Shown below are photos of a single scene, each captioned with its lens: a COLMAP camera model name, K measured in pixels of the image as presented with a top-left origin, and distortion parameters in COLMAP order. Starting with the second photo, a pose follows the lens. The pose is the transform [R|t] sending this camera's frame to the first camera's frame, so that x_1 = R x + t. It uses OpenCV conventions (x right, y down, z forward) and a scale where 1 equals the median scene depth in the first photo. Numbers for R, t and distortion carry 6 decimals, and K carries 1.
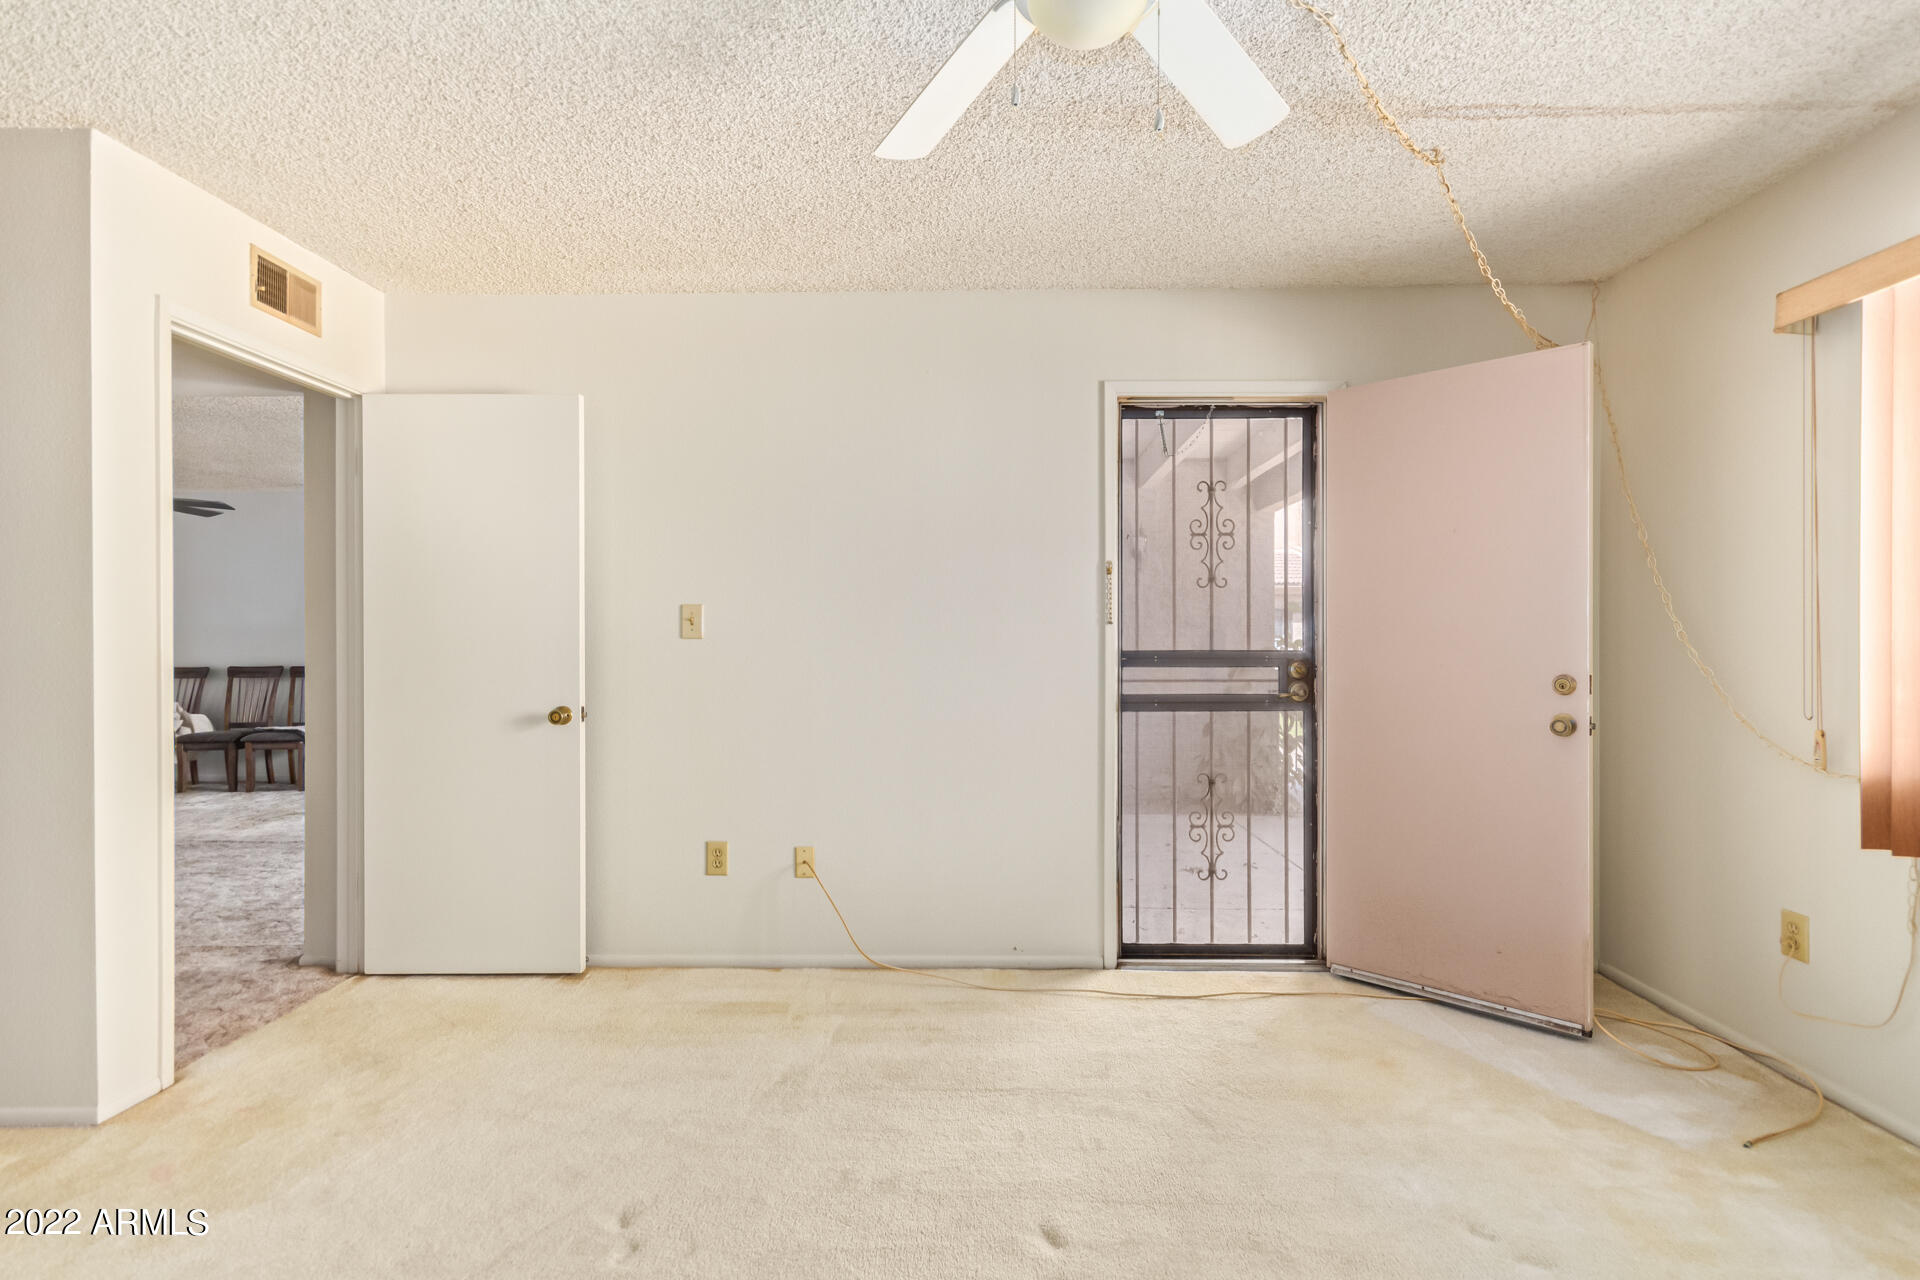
lens RADIAL K [[891.3, 0, 971.4], [0, 891.3, 644.0], [0, 0, 1]] dist [0.003185, 0.000730]
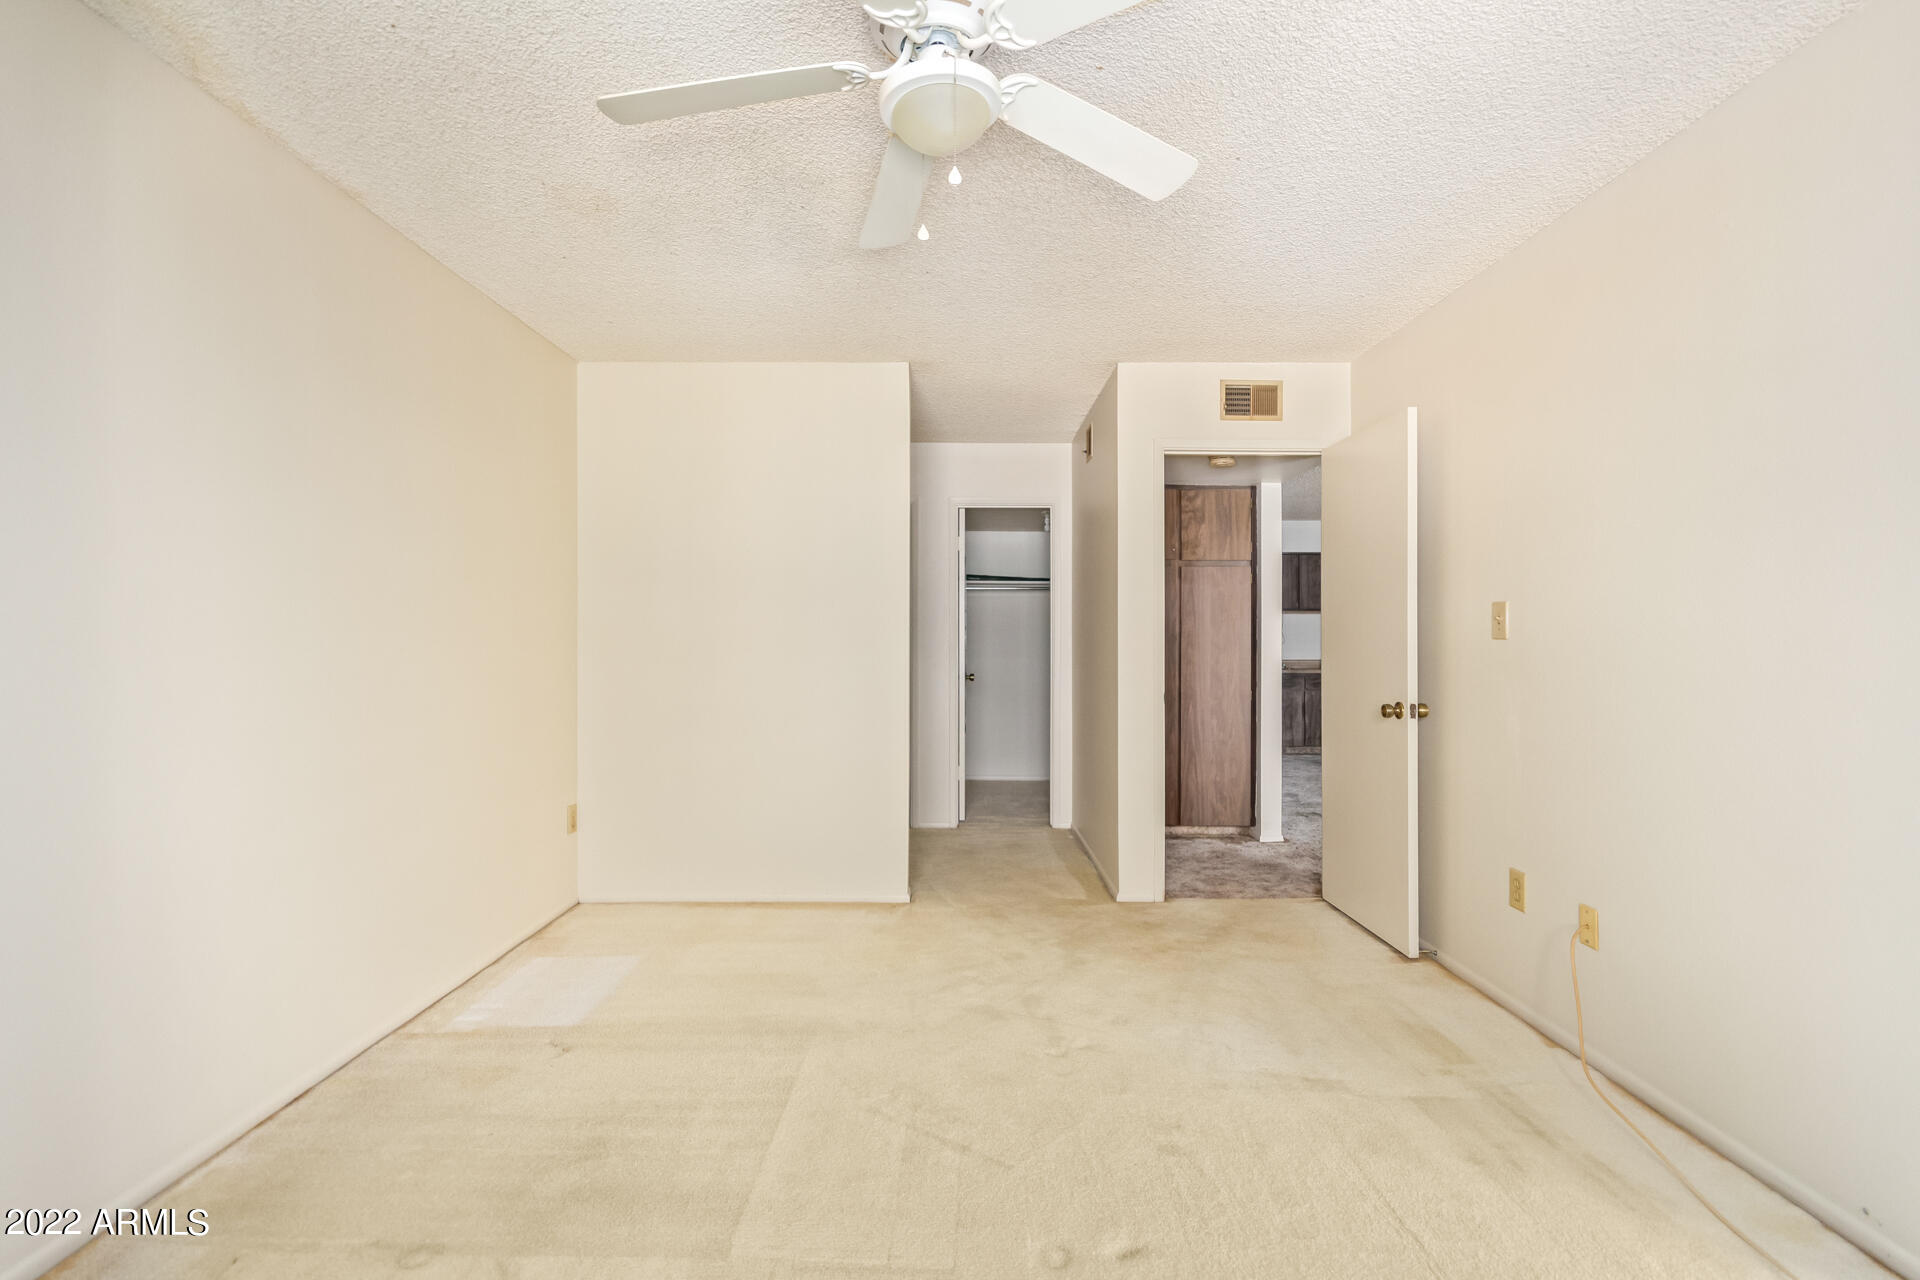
lens RADIAL K [[891.3, 0, 957.0], [0, 891.3, 642.9], [0, 0, 1]] dist [0.003185, 0.000730]
pose [[0.013402, 0.005862, -0.999893, 0.651145], [-0.007355, 0.999956, 0.005763, -0.003834], [0.999883, 0.007277, 0.013444, 0.487042]]
